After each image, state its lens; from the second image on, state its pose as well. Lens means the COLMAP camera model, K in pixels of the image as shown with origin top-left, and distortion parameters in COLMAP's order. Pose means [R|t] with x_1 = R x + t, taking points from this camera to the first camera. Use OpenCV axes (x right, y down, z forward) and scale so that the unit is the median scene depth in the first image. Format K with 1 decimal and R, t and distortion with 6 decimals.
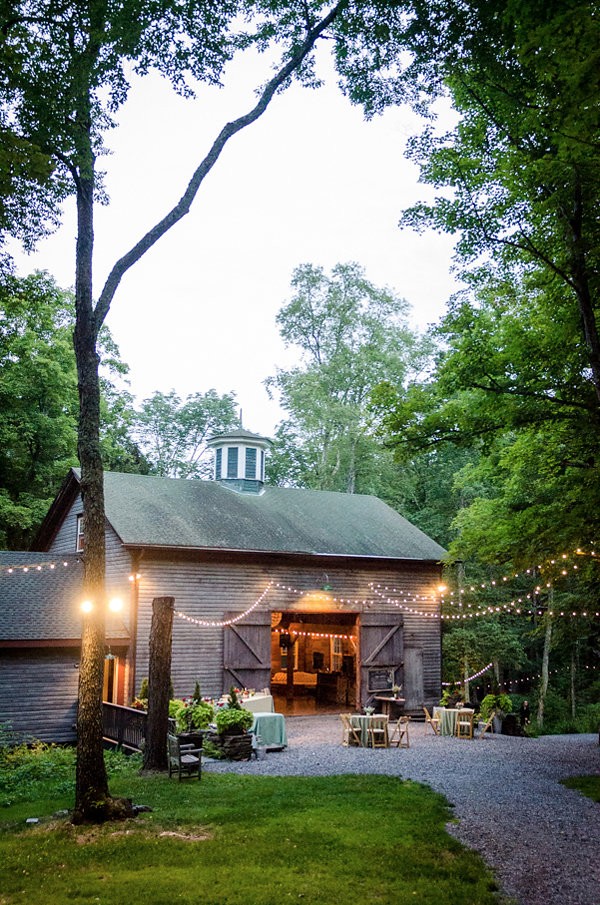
lens RADIAL K [[941.8, 0, 302.2], [0, 941.8, 453.3], [0, 0, 1]] dist [0.016613, 0.006945]
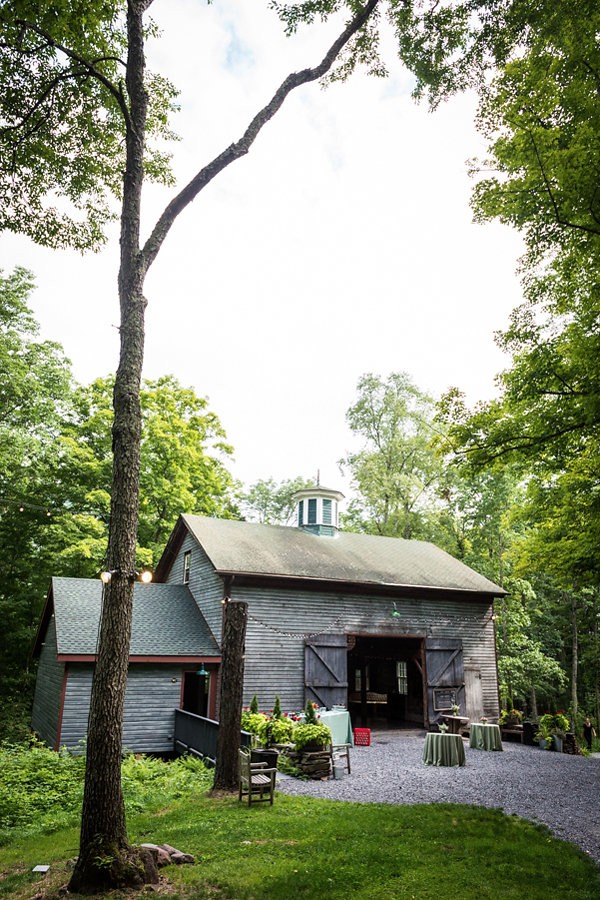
lens RADIAL K [[621.8, 0, 300.0], [0, 621.8, 450.0], [0, 0, 1]] dist [-0.010757, 0.000617]
pose [[0.994653, -0.024224, -0.100396, -0.007578], [0.008716, 0.988325, -0.152110, 0.058031], [0.102909, 0.150421, 0.983251, 0.212700]]
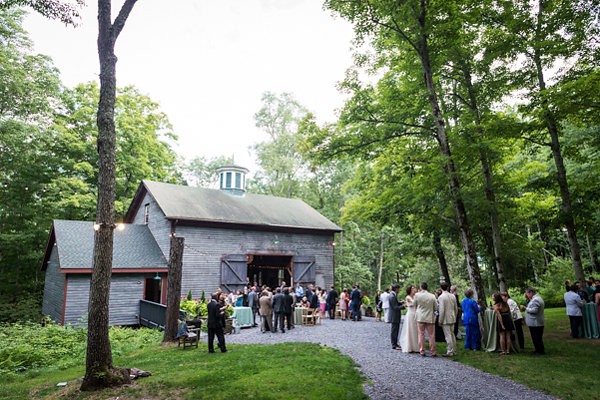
lens RADIAL K [[401.5, 0, 299.7], [0, 401.5, 198.9], [0, 0, 1]] dist [0.006640, -0.004391]
pose [[0.996642, 0.008061, 0.081489, 0.005932], [-0.008316, 0.999962, 0.002787, 0.049453], [-0.081463, -0.003455, 0.996670, 0.170386]]
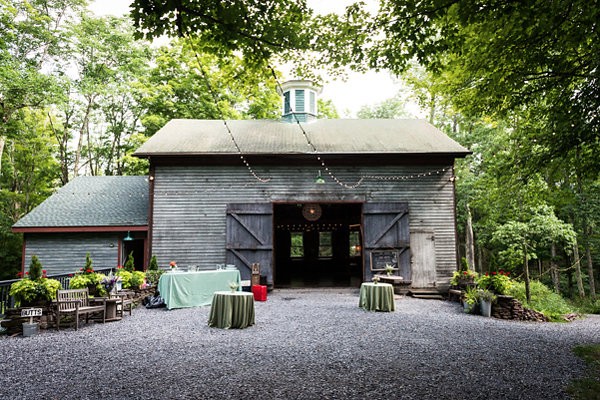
lens RADIAL K [[401.5, 0, 299.7], [0, 401.5, 198.9], [0, 0, 1]] dist [0.006640, -0.004391]
pose [[0.855183, -0.071698, -0.513344, 0.247479], [0.105100, 0.993800, 0.036283, 0.139557], [0.507559, -0.084981, 0.857416, 0.544378]]
